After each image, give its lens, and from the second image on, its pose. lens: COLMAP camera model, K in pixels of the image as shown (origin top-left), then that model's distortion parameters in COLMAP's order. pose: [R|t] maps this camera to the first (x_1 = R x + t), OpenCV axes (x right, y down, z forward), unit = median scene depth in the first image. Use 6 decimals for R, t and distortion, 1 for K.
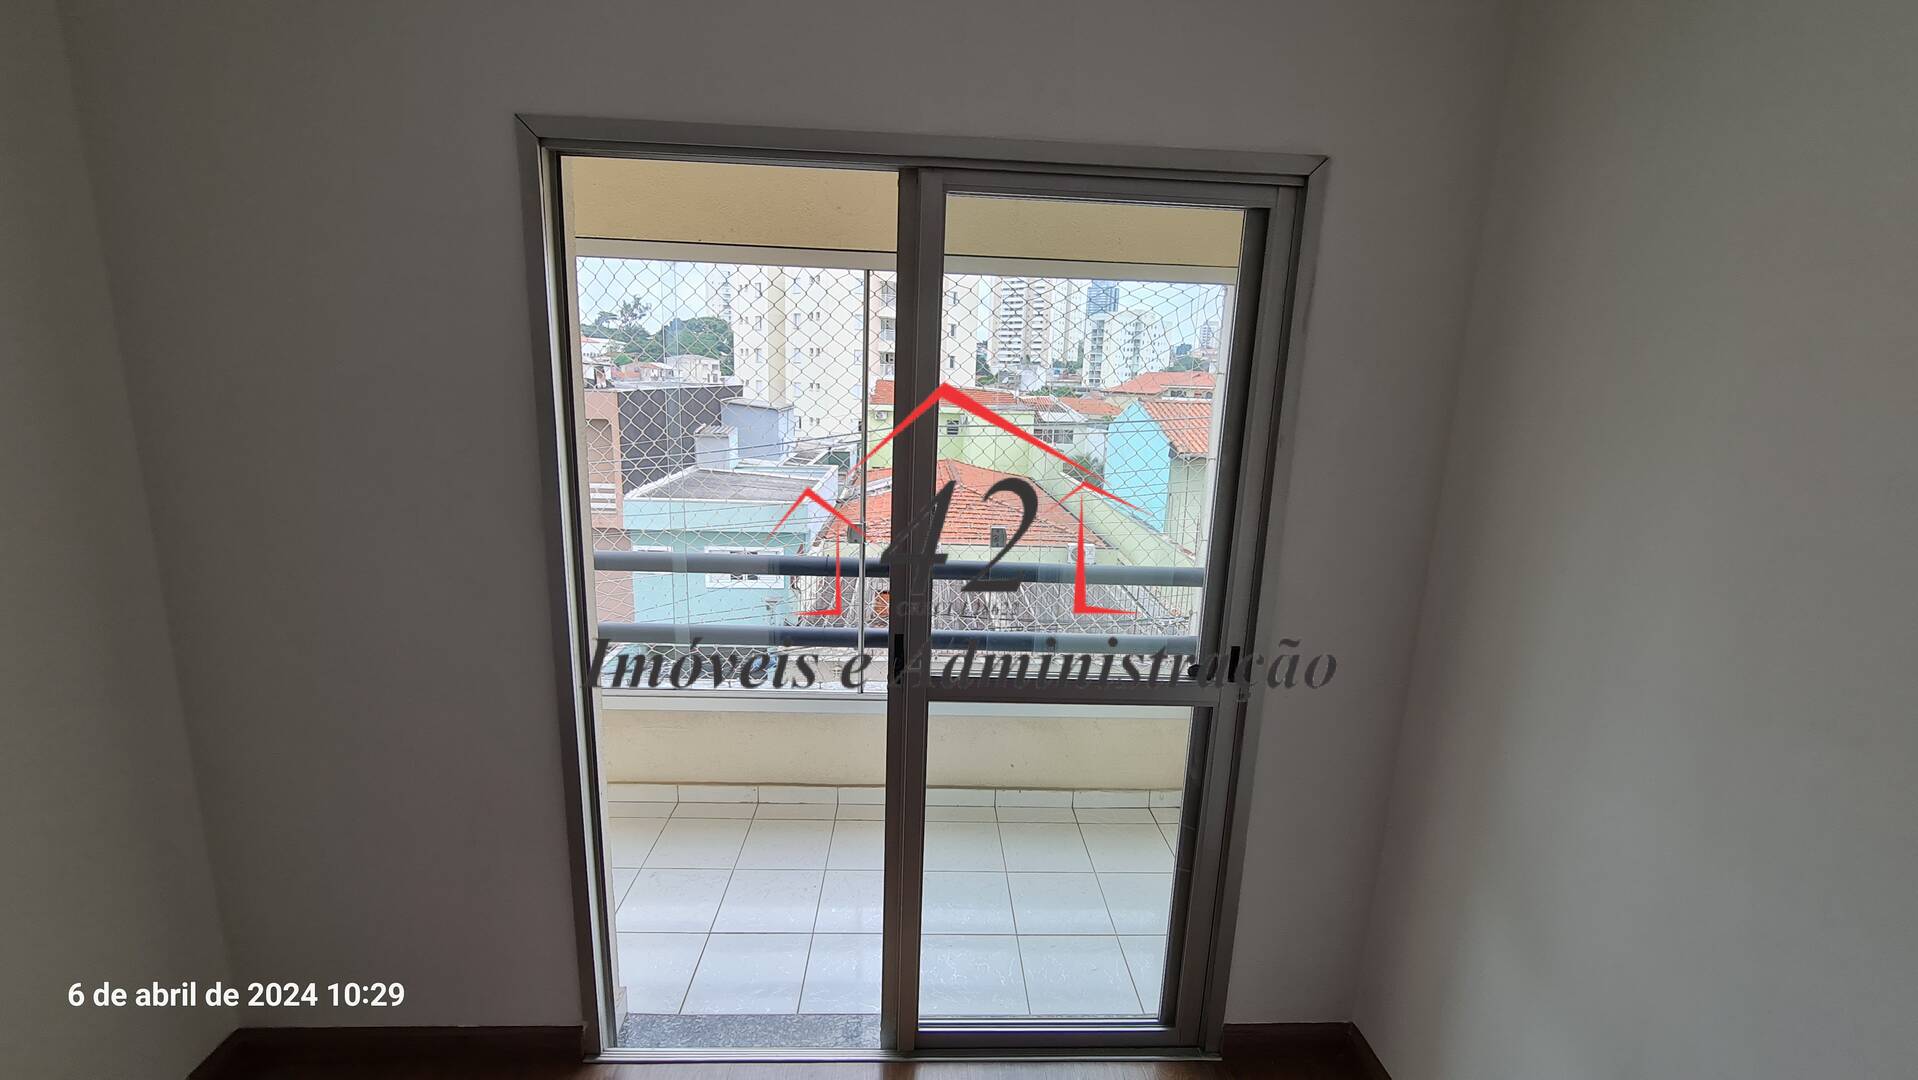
lens RADIAL K [[788.4, 0, 952.5], [0, 788.4, 540.6], [0, 0, 1]] dist [-0.002720, -0.000137]
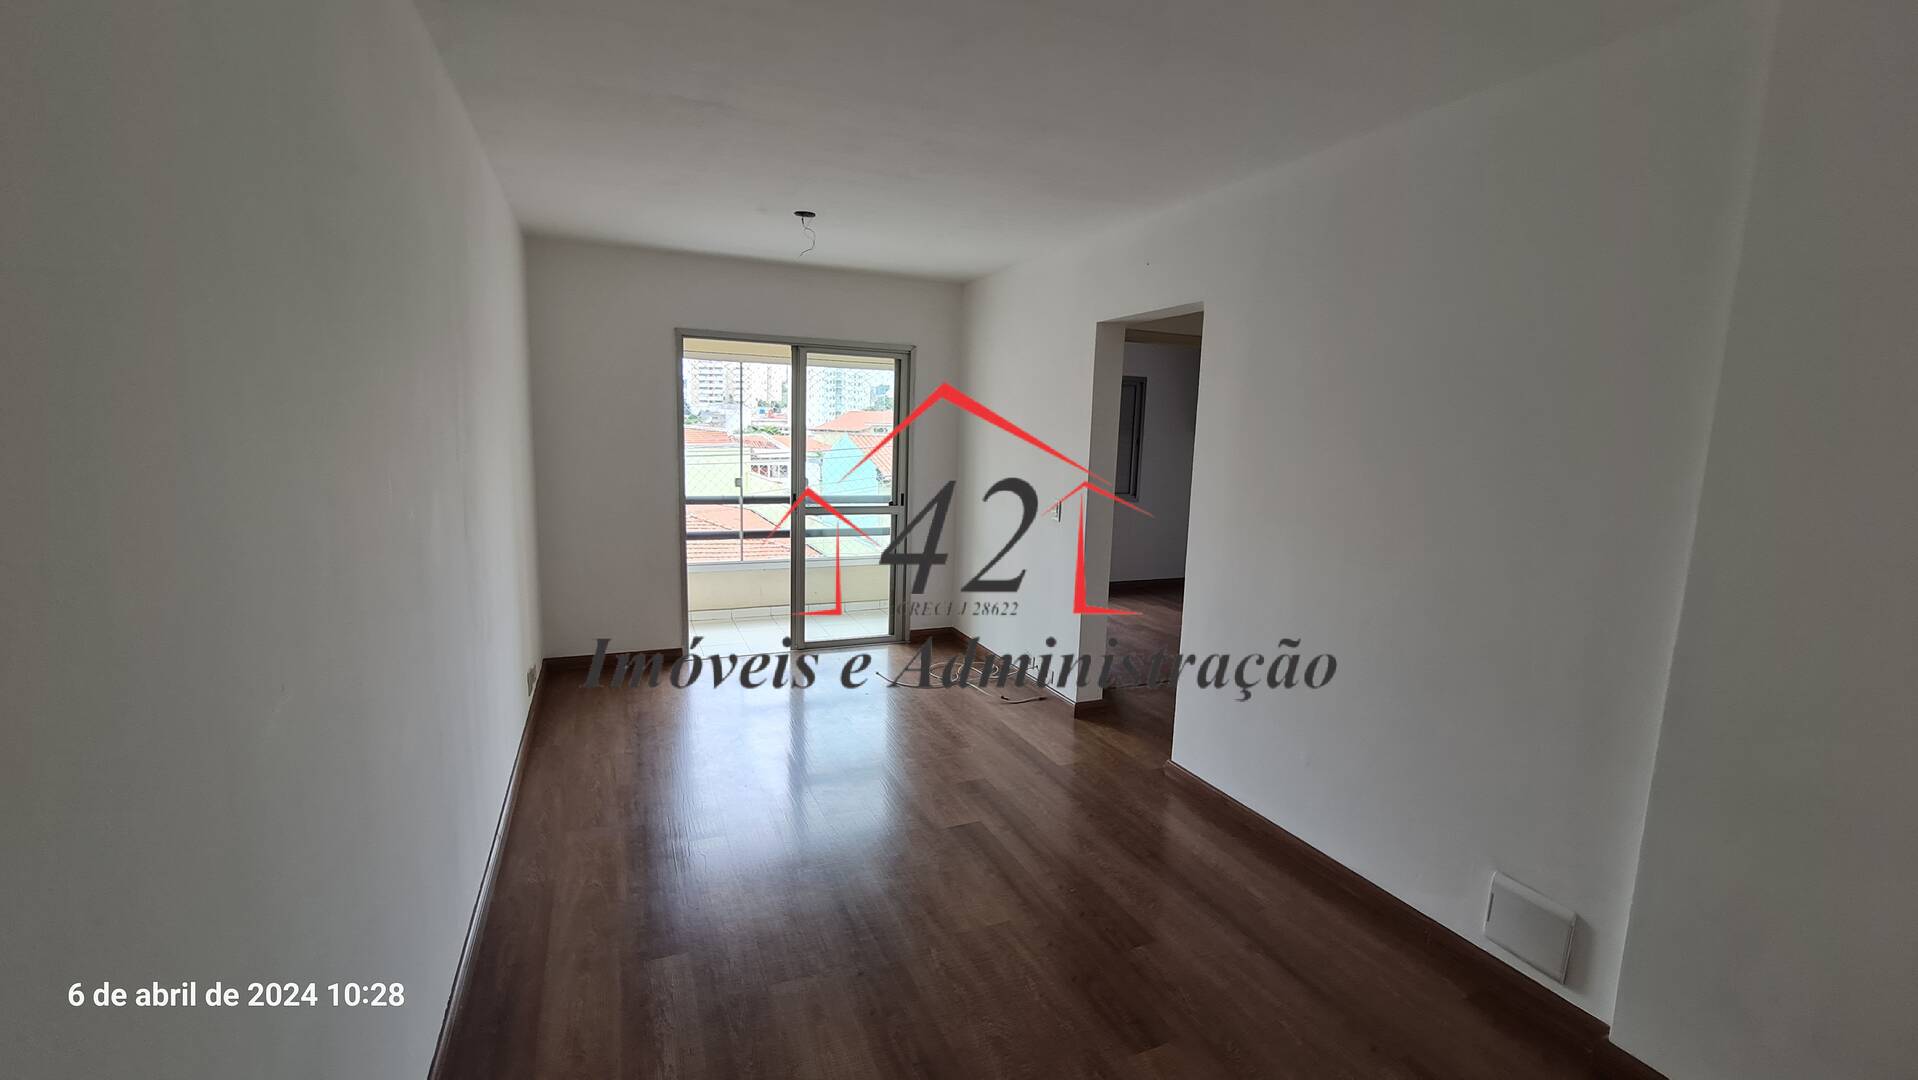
lens RADIAL K [[788.4, 0, 960.9], [0, 788.4, 541.4], [0, 0, 1]] dist [-0.002720, -0.000137]
pose [[0.930236, -0.059549, 0.362097, -0.536755], [0.076555, 0.996526, -0.032788, 0.416314], [-0.358887, 0.058221, 0.931564, -1.872288]]
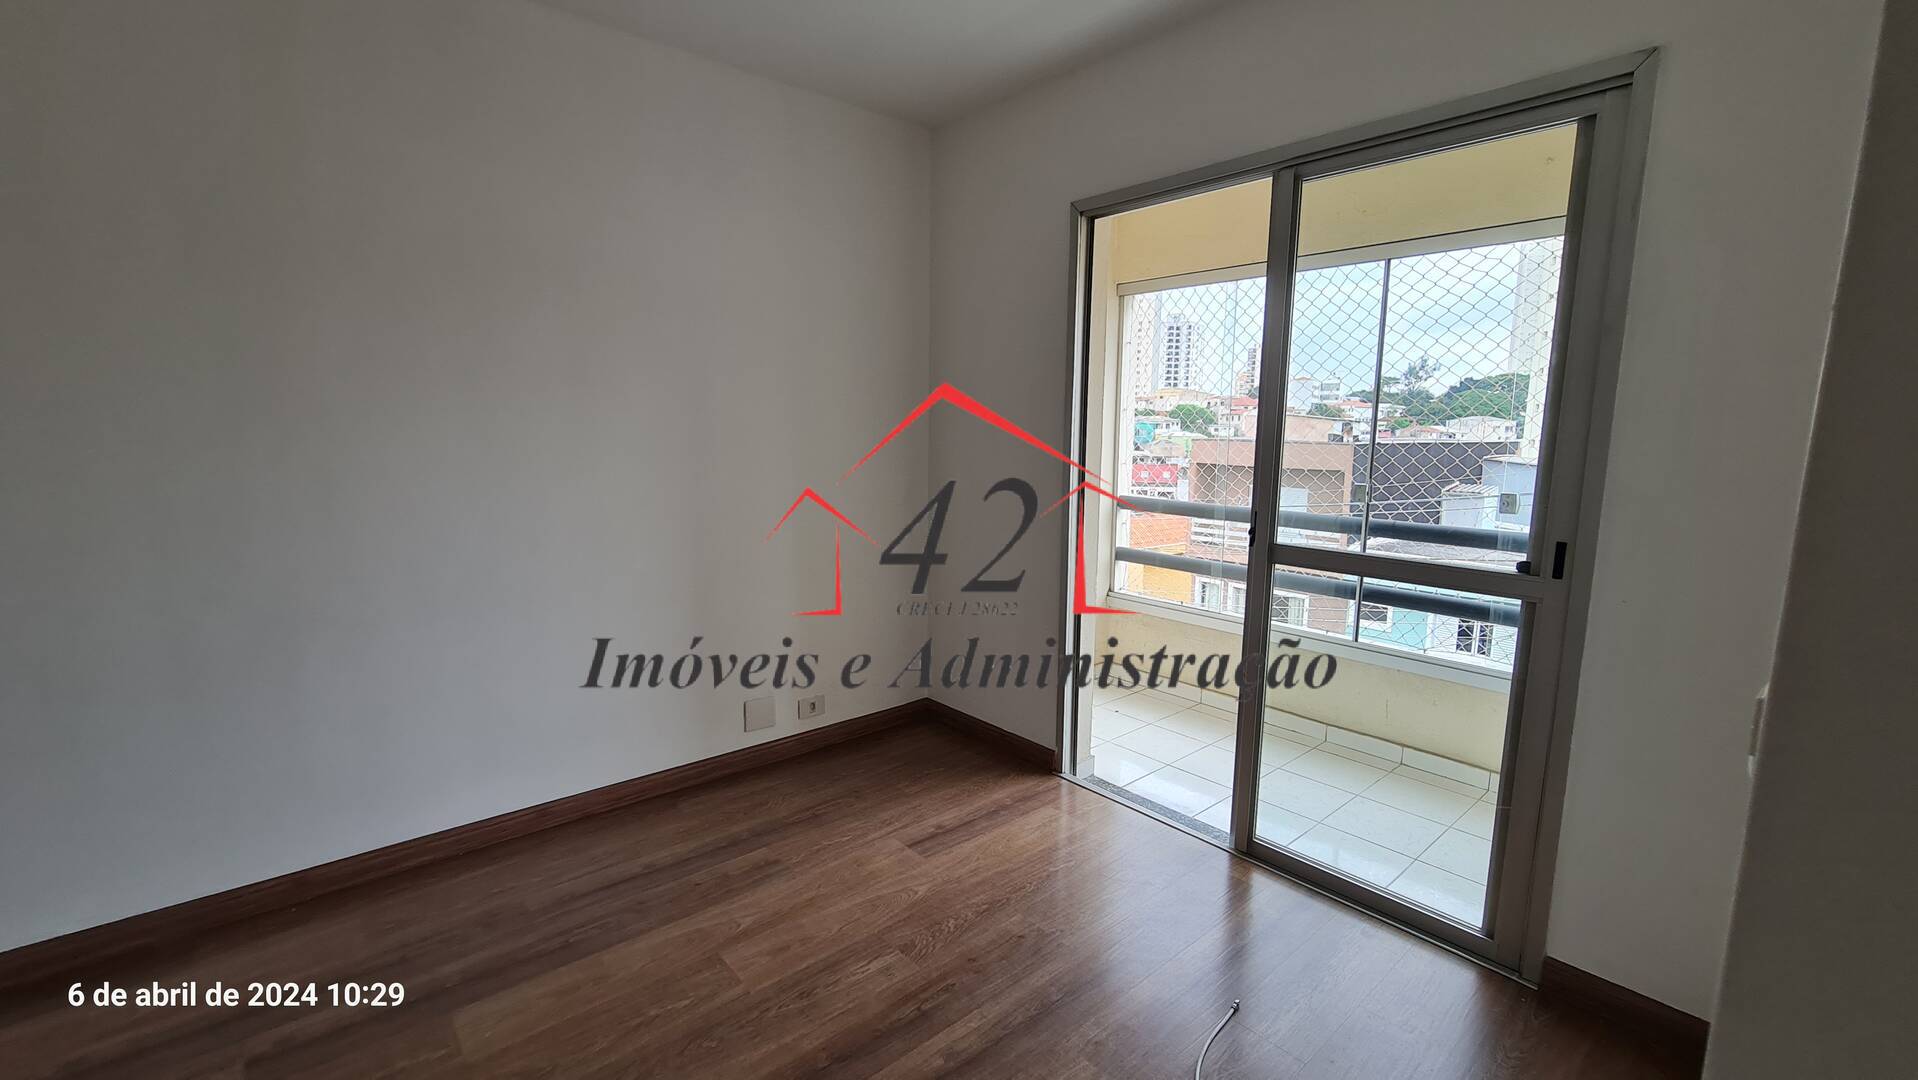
lens RADIAL K [[788.4, 0, 963.2], [0, 788.4, 537.6], [0, 0, 1]] dist [-0.002720, -0.000137]
pose [[0.629996, 0.080763, -0.772388, 0.622868], [-0.145667, 0.989214, -0.015377, 0.241777], [0.762815, 0.122199, 0.634965, -0.215731]]
